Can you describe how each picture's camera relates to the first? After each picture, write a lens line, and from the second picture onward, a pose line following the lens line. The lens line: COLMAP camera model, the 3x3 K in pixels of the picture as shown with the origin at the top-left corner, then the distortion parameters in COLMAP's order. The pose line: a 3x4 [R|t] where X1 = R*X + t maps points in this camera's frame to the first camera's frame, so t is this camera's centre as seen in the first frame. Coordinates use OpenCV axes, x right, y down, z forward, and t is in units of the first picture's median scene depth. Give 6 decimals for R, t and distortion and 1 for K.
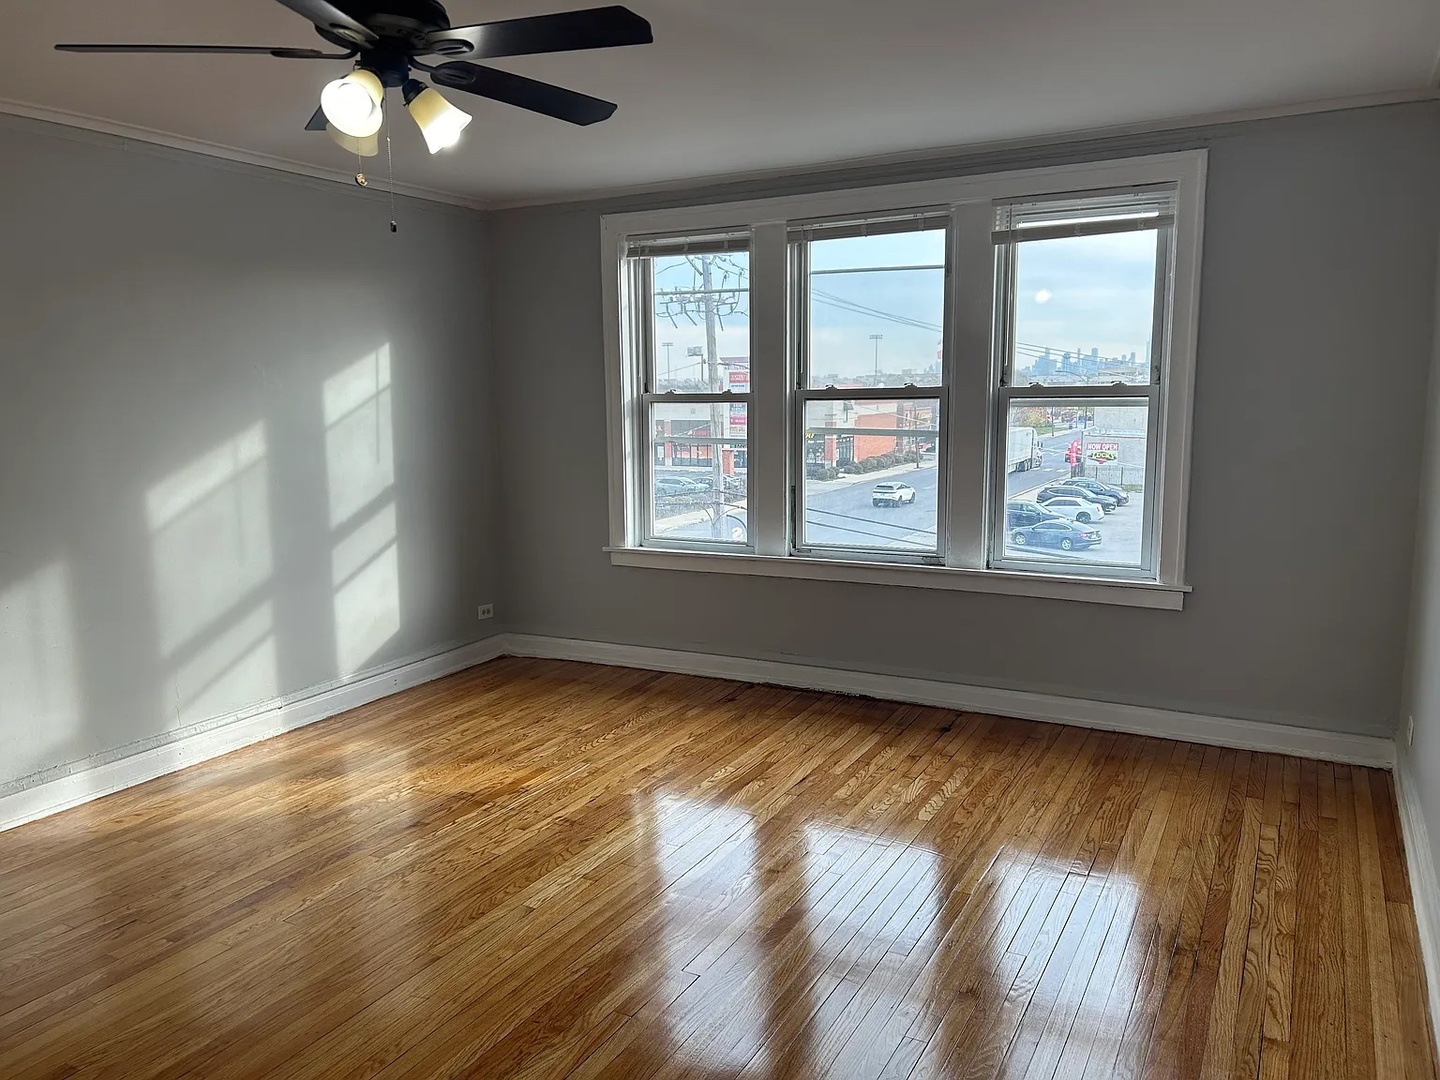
lens RADIAL K [[1074.9, 0, 711.6], [0, 1074.9, 537.4], [0, 0, 1]] dist [0.075014, -0.069139]
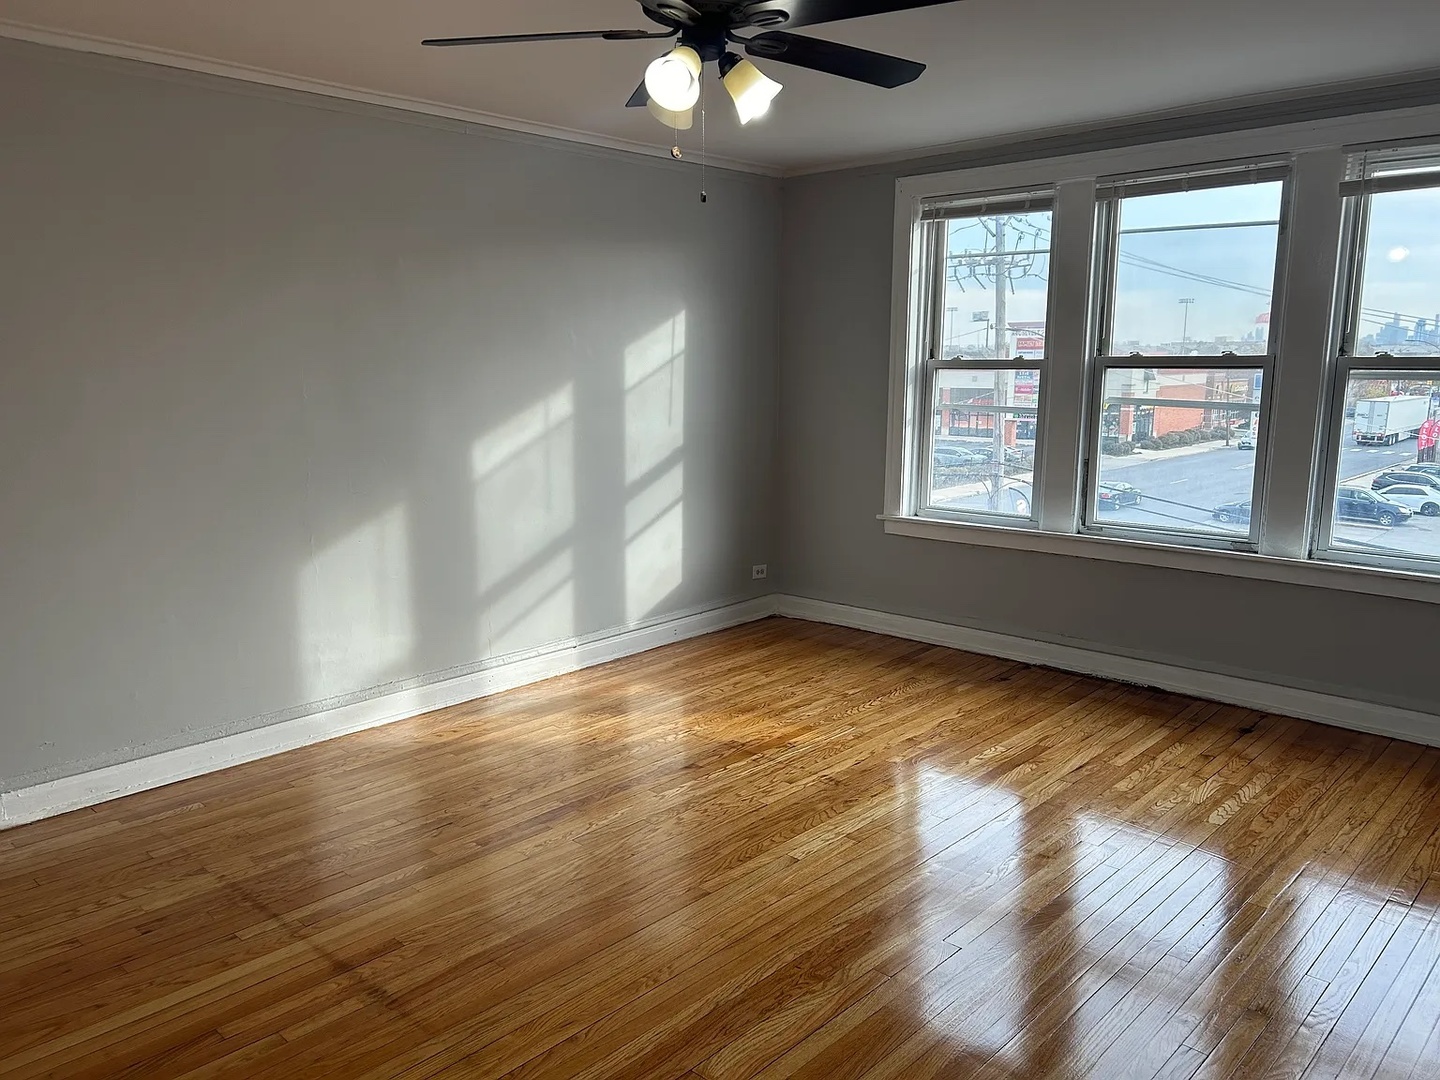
lens RADIAL K [[1074.9, 0, 711.6], [0, 1074.9, 537.4], [0, 0, 1]] dist [0.075014, -0.069139]
pose [[0.967937, 0.054588, -0.245189, -0.006096], [-0.047059, 0.998226, 0.036466, 0.001528], [0.246744, -0.023759, 0.968789, -0.008792]]
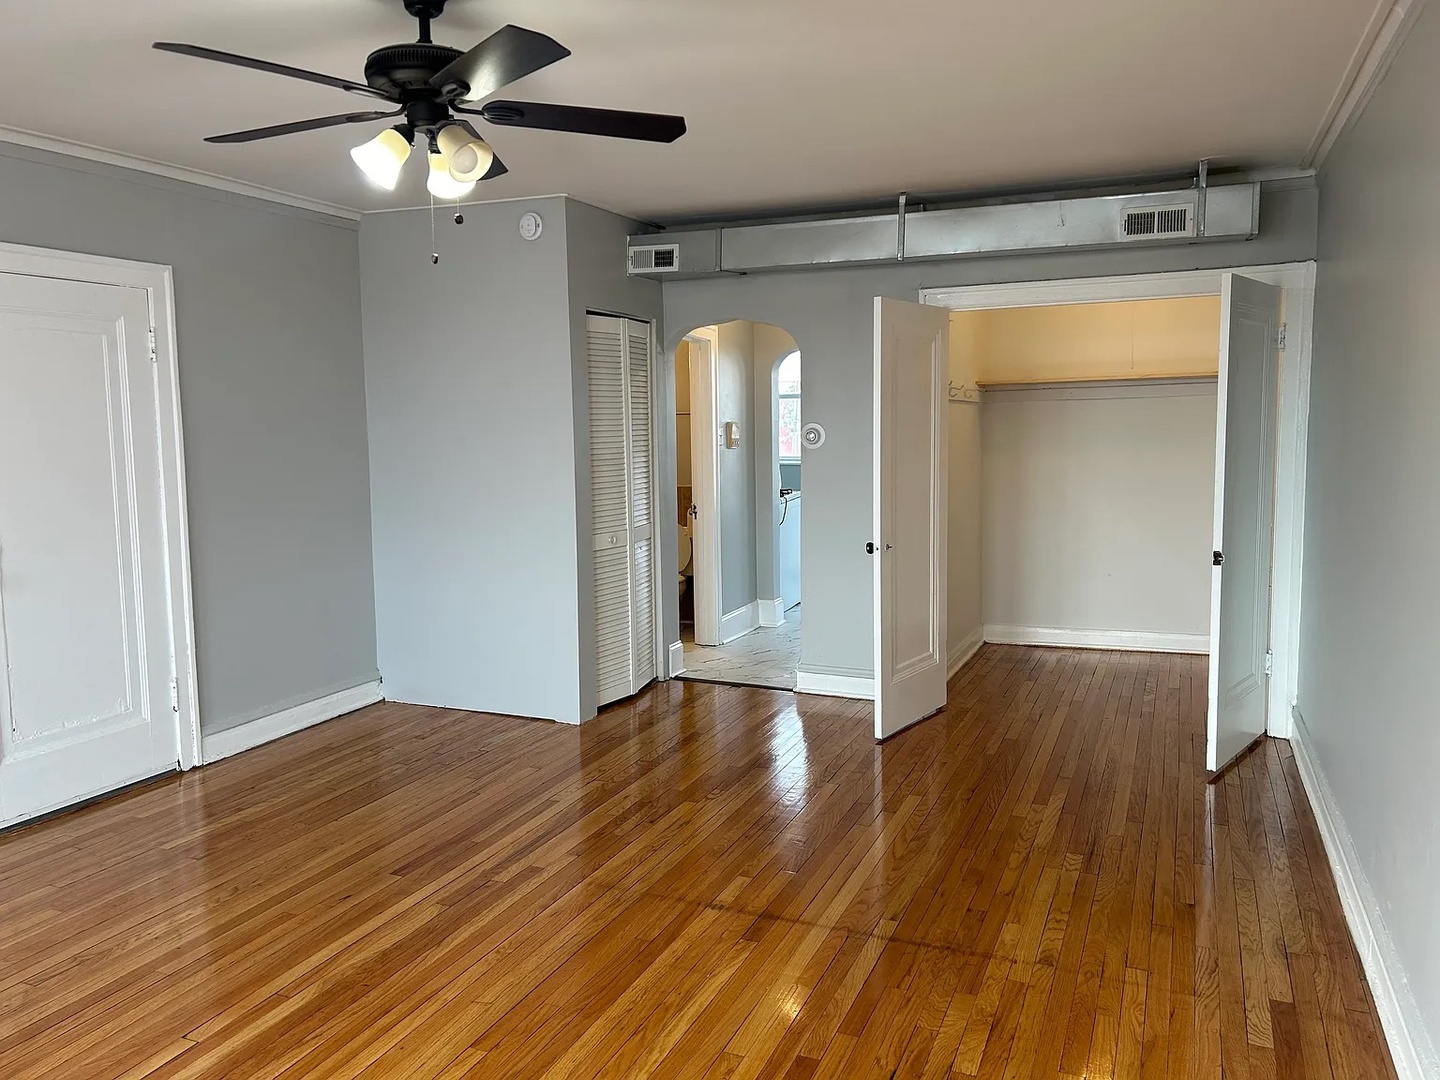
lens RADIAL K [[1078.5, 0, 692.7], [0, 1078.5, 525.9], [0, 0, 1]] dist [0.058083, -0.049833]
pose [[-0.996632, 0.039312, -0.071962, -0.288905], [0.021124, 0.971057, 0.237913, -0.173080], [0.079232, 0.235592, -0.968617, 1.339885]]
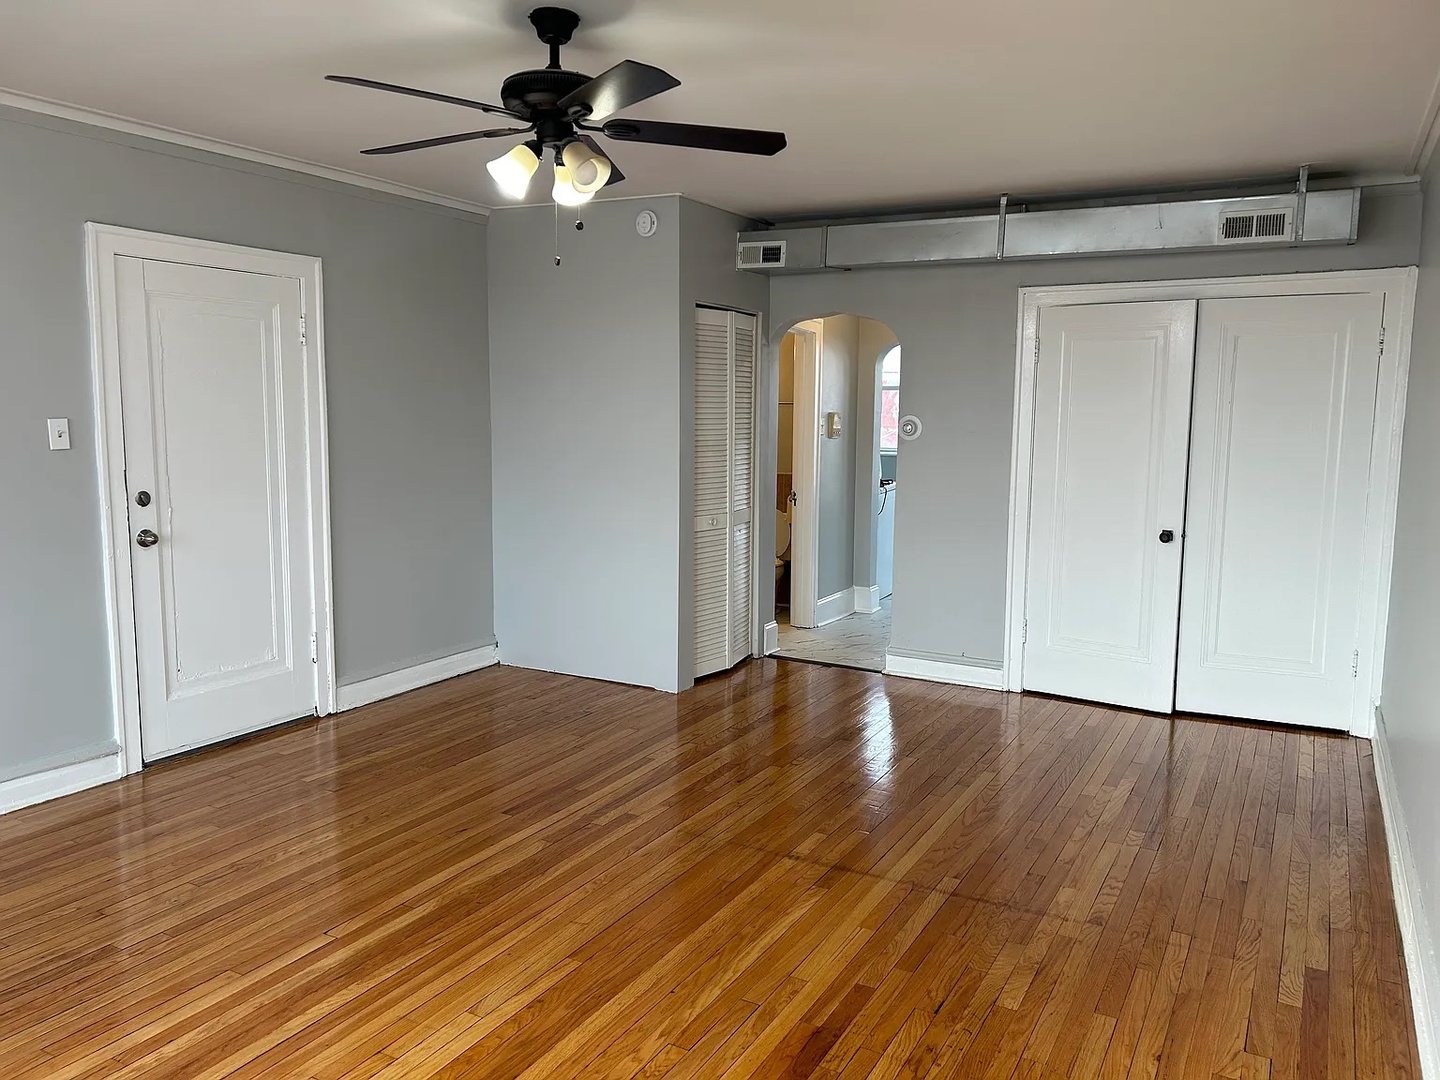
lens RADIAL K [[1074.9, 0, 711.6], [0, 1074.9, 537.4], [0, 0, 1]] dist [0.075014, -0.069139]
pose [[-0.999915, 0.006473, 0.011277, -0.299331], [0.009161, 0.966183, 0.257696, -0.184597], [-0.009228, 0.257778, -0.966160, 1.412643]]
